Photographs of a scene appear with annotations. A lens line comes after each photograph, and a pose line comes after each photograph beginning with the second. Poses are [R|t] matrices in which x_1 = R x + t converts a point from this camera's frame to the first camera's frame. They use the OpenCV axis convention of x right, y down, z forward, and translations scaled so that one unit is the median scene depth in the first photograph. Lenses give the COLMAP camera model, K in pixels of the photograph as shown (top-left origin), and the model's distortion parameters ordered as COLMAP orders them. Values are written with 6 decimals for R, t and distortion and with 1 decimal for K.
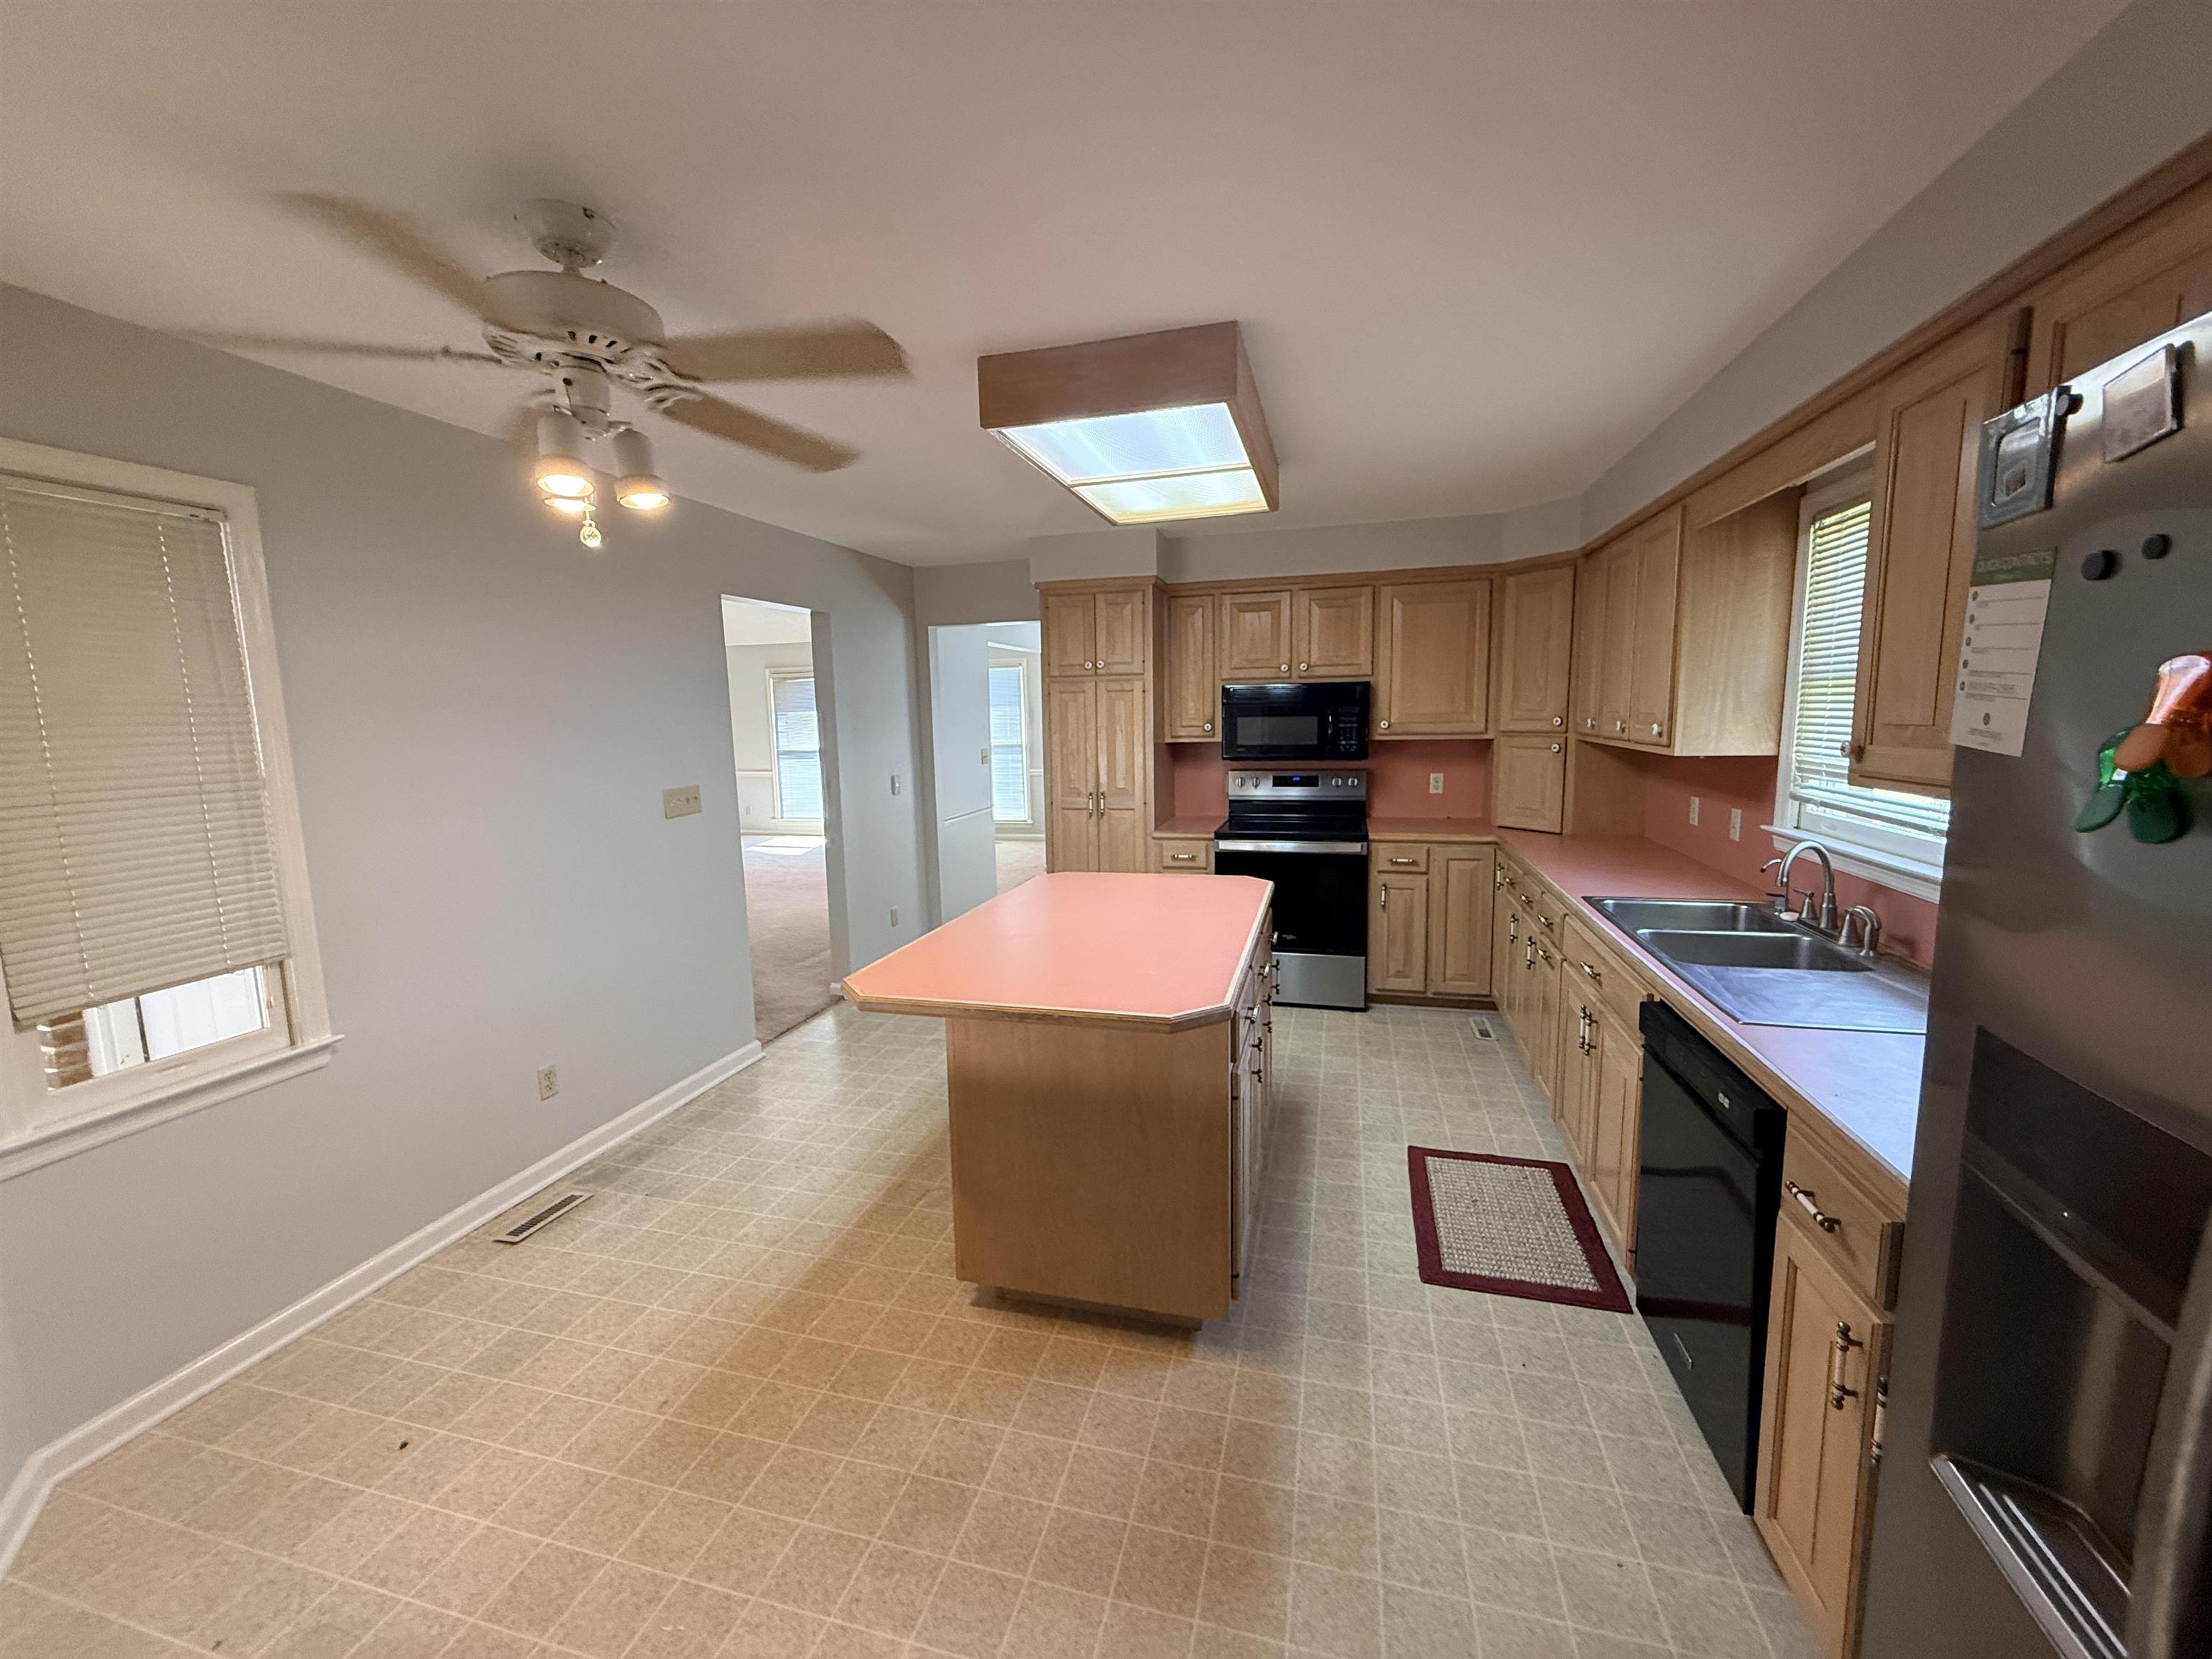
lens RADIAL K [[886.2, 0, 1102.4], [0, 886.2, 825.9], [0, 0, 1]] dist [-0.001877, -0.000401]
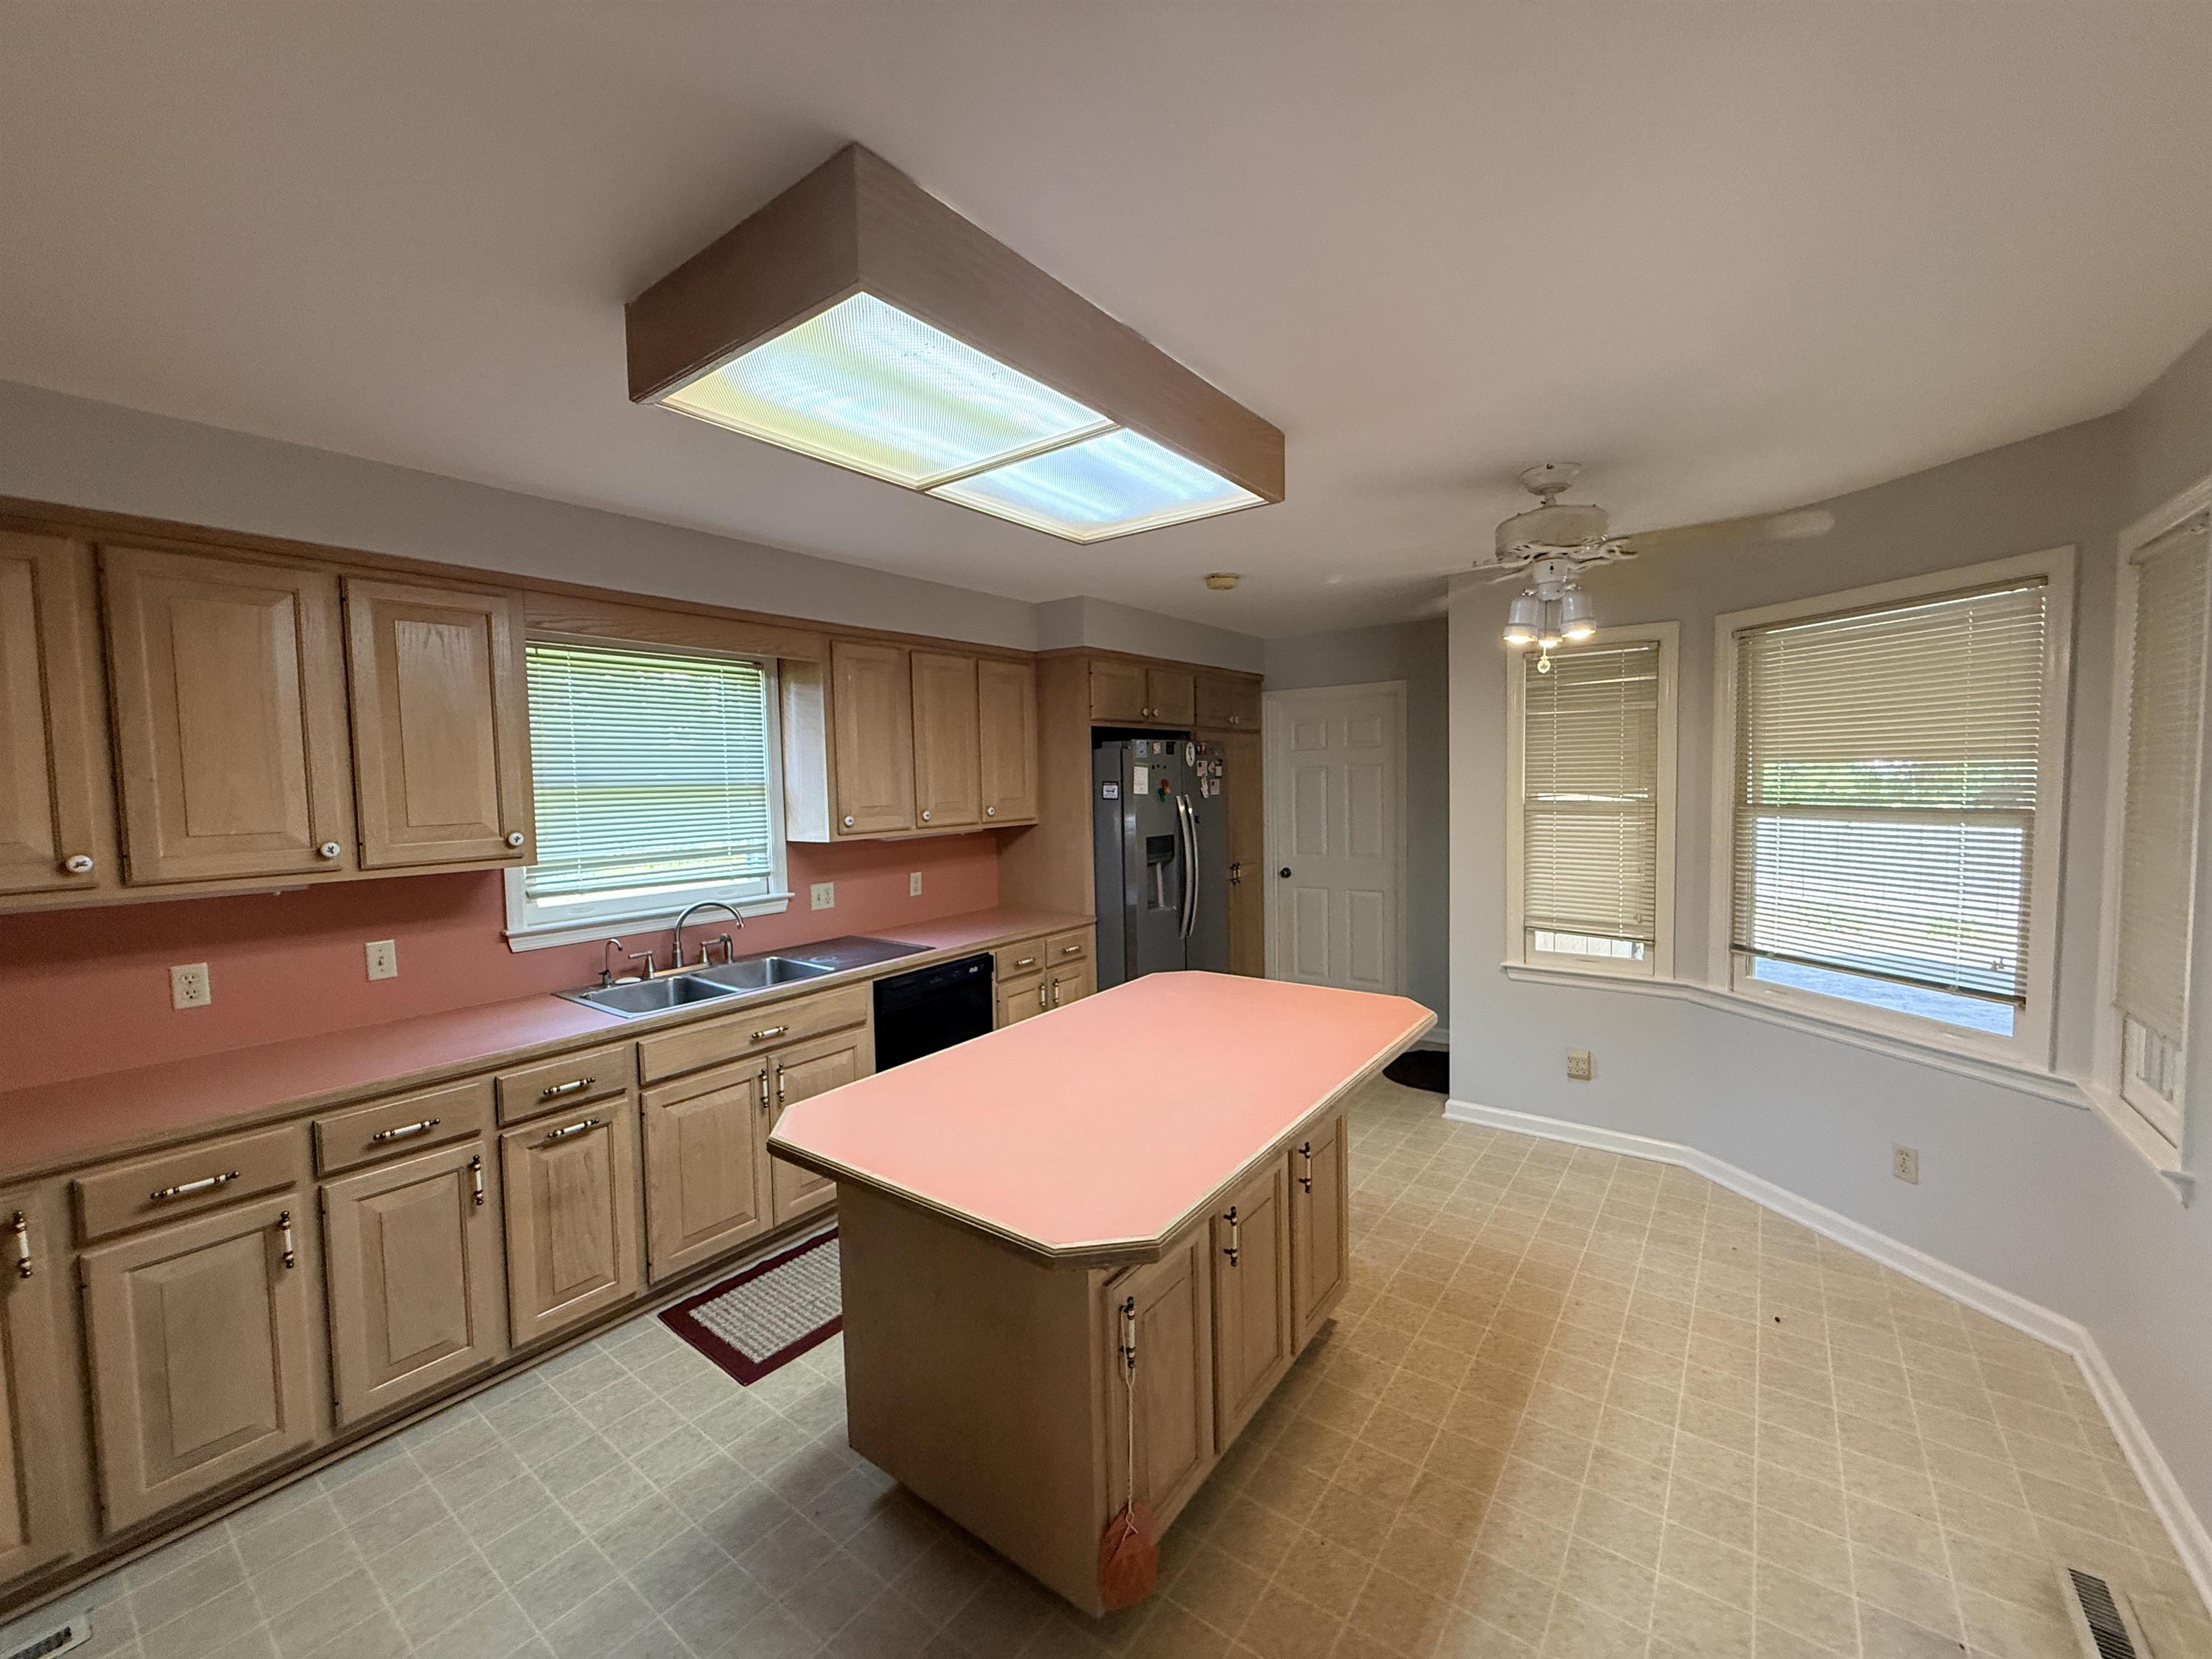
lens RADIAL K [[886.2, 0, 1104.2], [0, 886.2, 832.9], [0, 0, 1]] dist [-0.001877, -0.000401]
pose [[-0.928731, 0.022366, 0.370079, -0.253459], [0.090898, 0.981450, 0.168800, -0.221971], [-0.359439, 0.190409, -0.913536, 1.686960]]
